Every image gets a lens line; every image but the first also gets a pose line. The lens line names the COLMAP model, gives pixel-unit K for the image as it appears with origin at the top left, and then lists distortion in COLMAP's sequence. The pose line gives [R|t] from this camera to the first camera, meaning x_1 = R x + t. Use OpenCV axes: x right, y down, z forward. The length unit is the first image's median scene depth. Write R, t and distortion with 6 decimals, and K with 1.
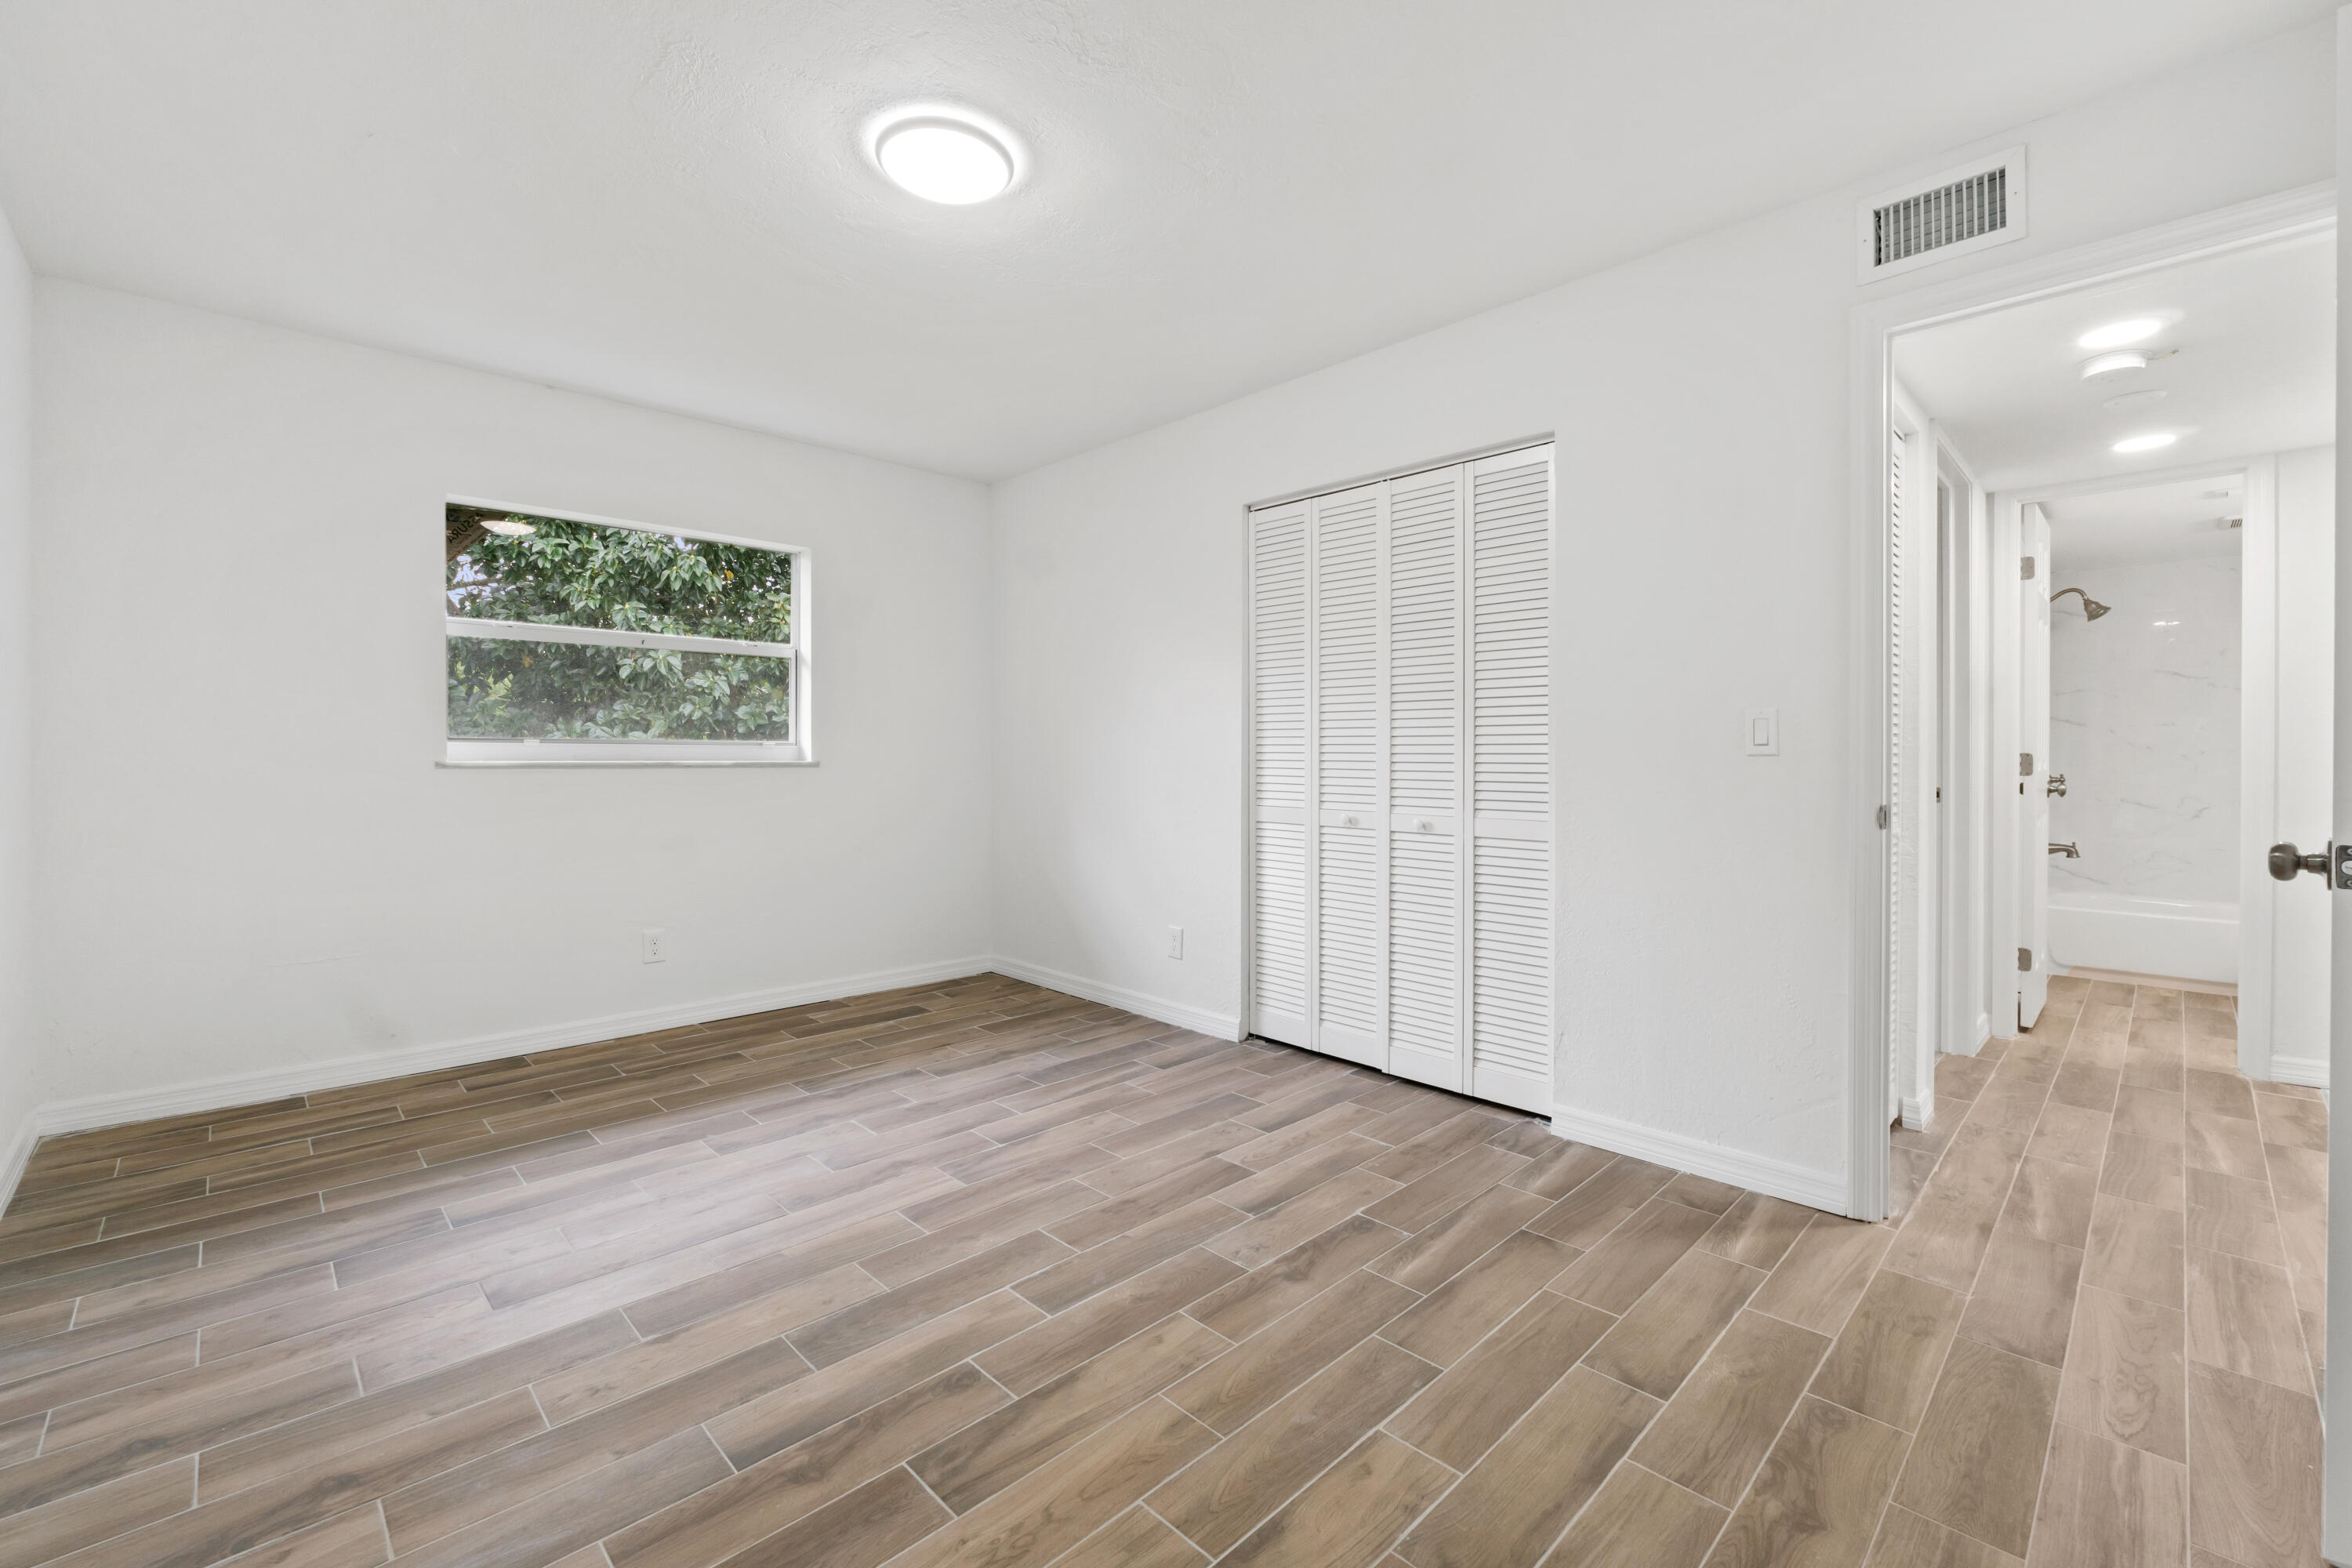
lens RADIAL K [[984.2, 0, 1183.2], [0, 984.2, 774.9], [0, 0, 1]] dist [-0.008521, -0.000438]
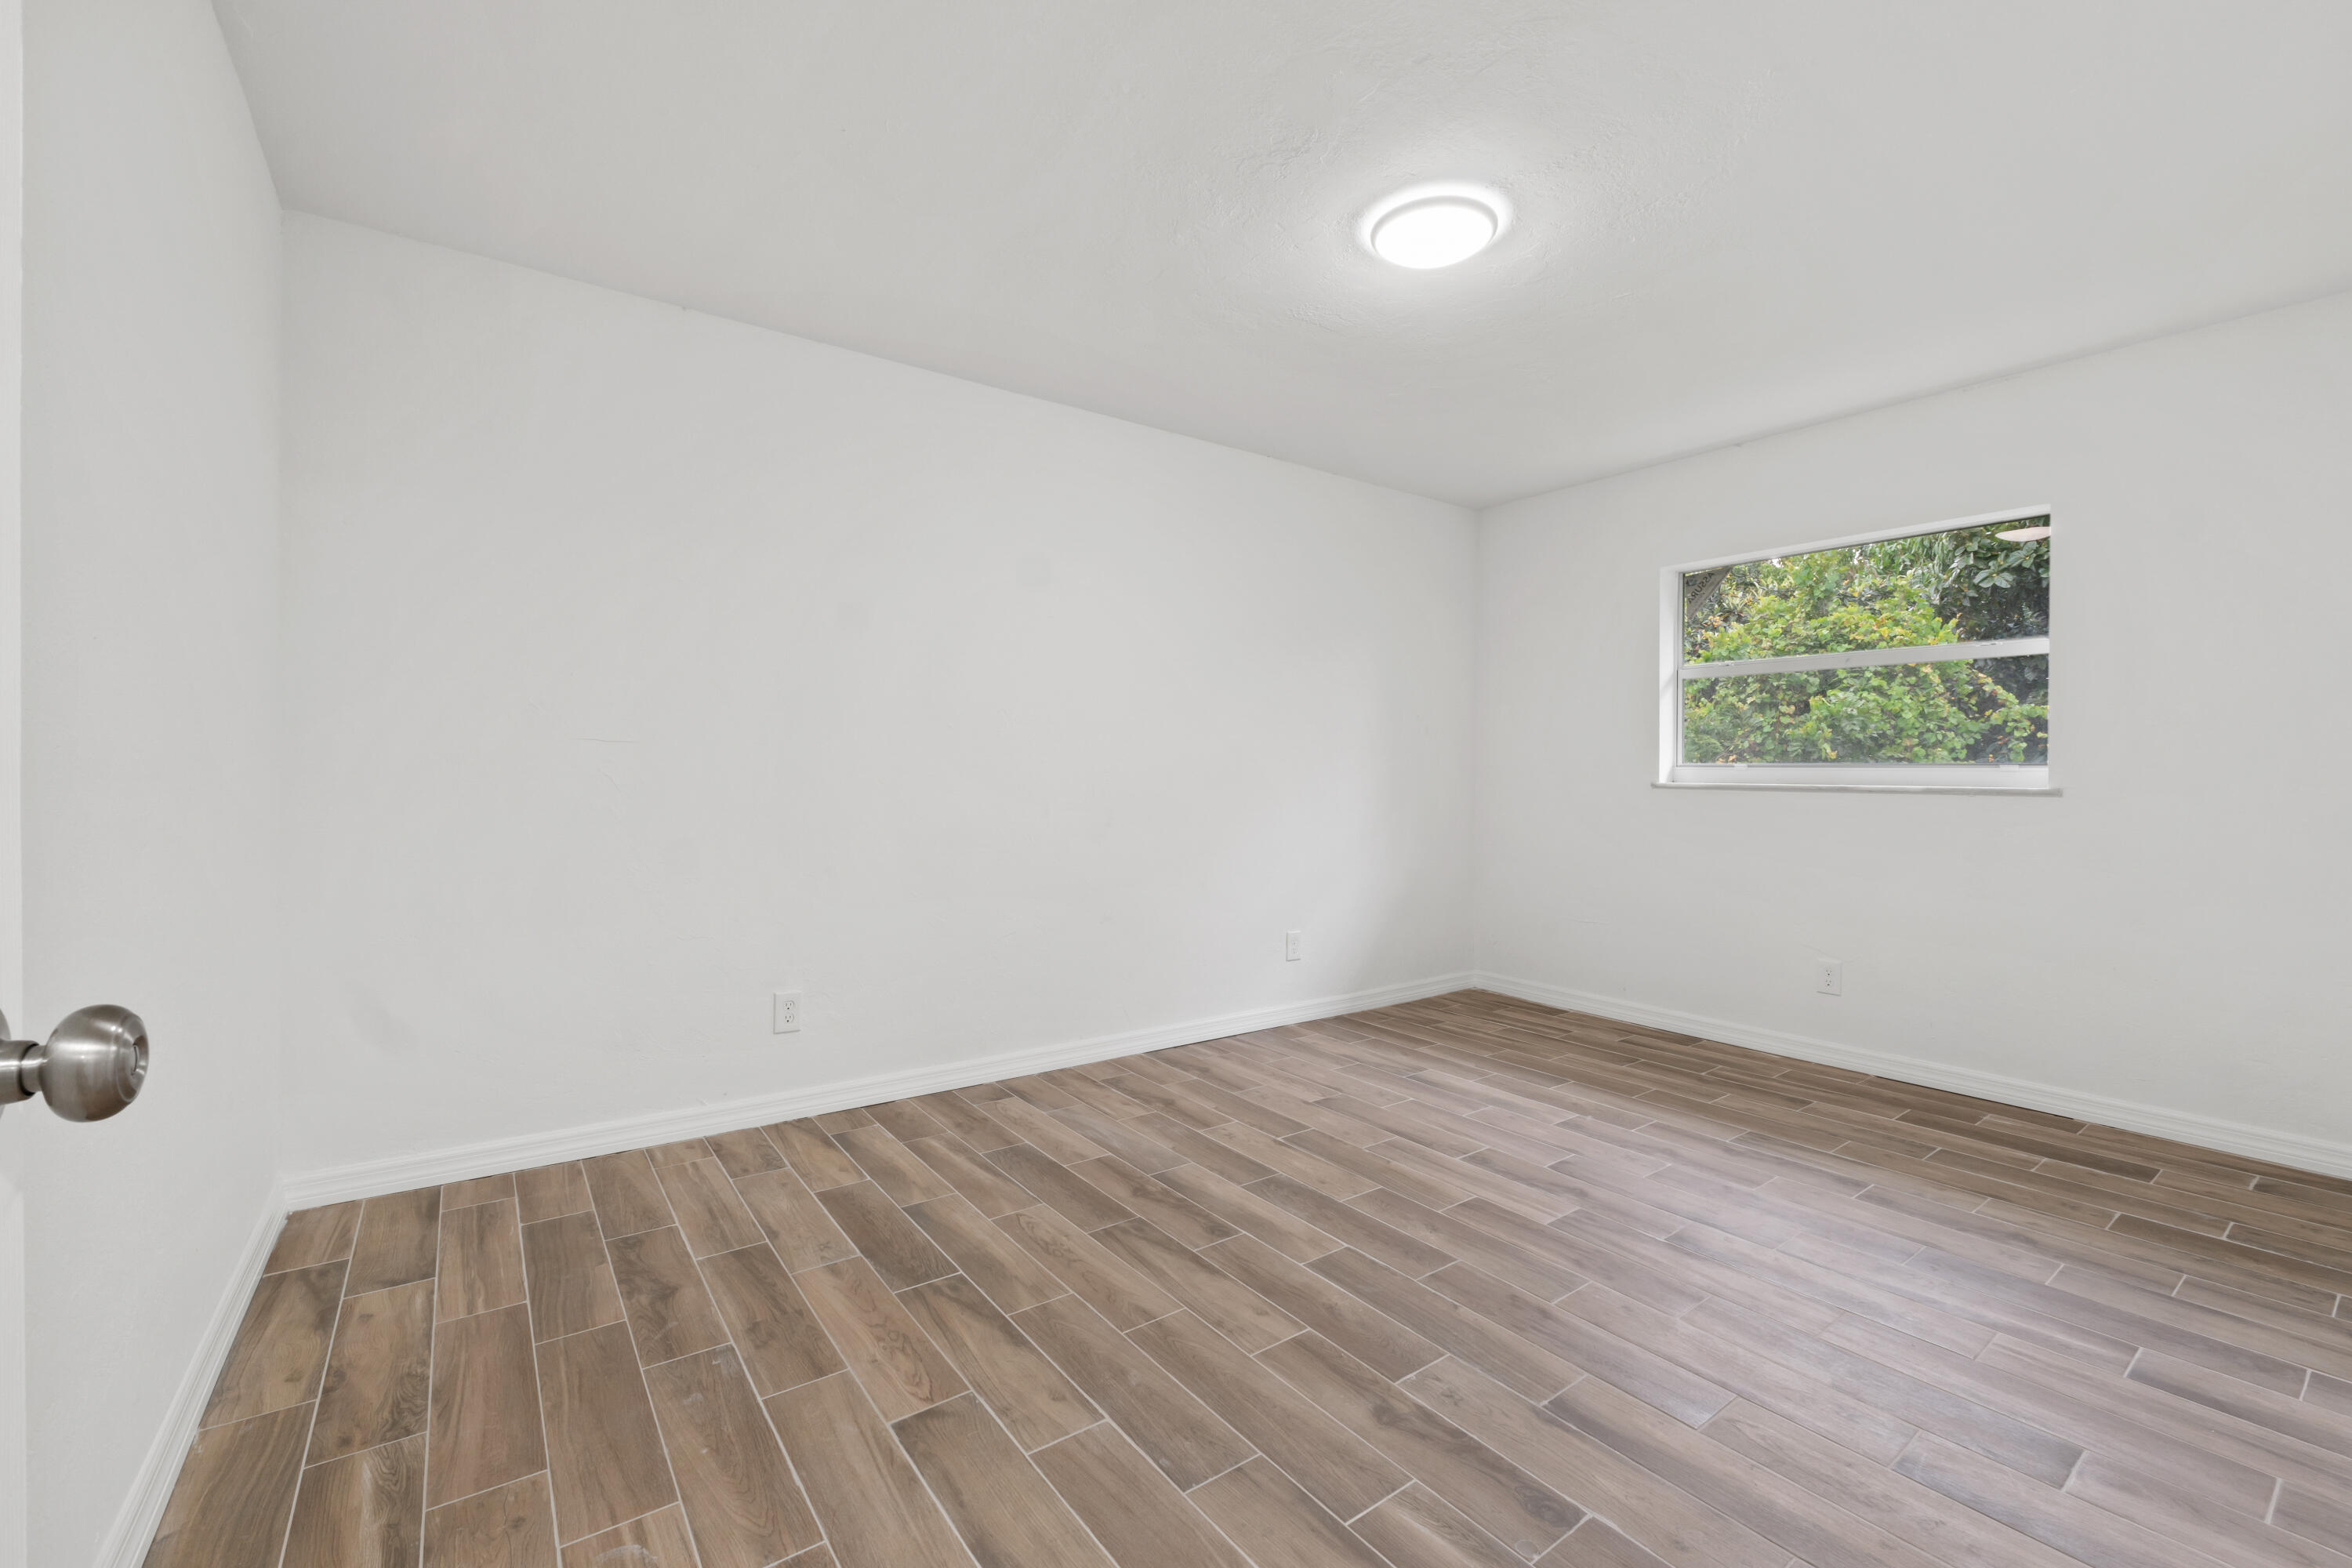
lens RADIAL K [[984.2, 0, 1183.2], [0, 984.2, 774.9], [0, 0, 1]] dist [-0.008521, -0.000438]
pose [[-0.145464, -0.001879, -0.989362, 0.866626], [-0.028133, 0.999602, 0.002238, -0.014958], [0.988964, 0.028159, -0.145459, 0.862125]]
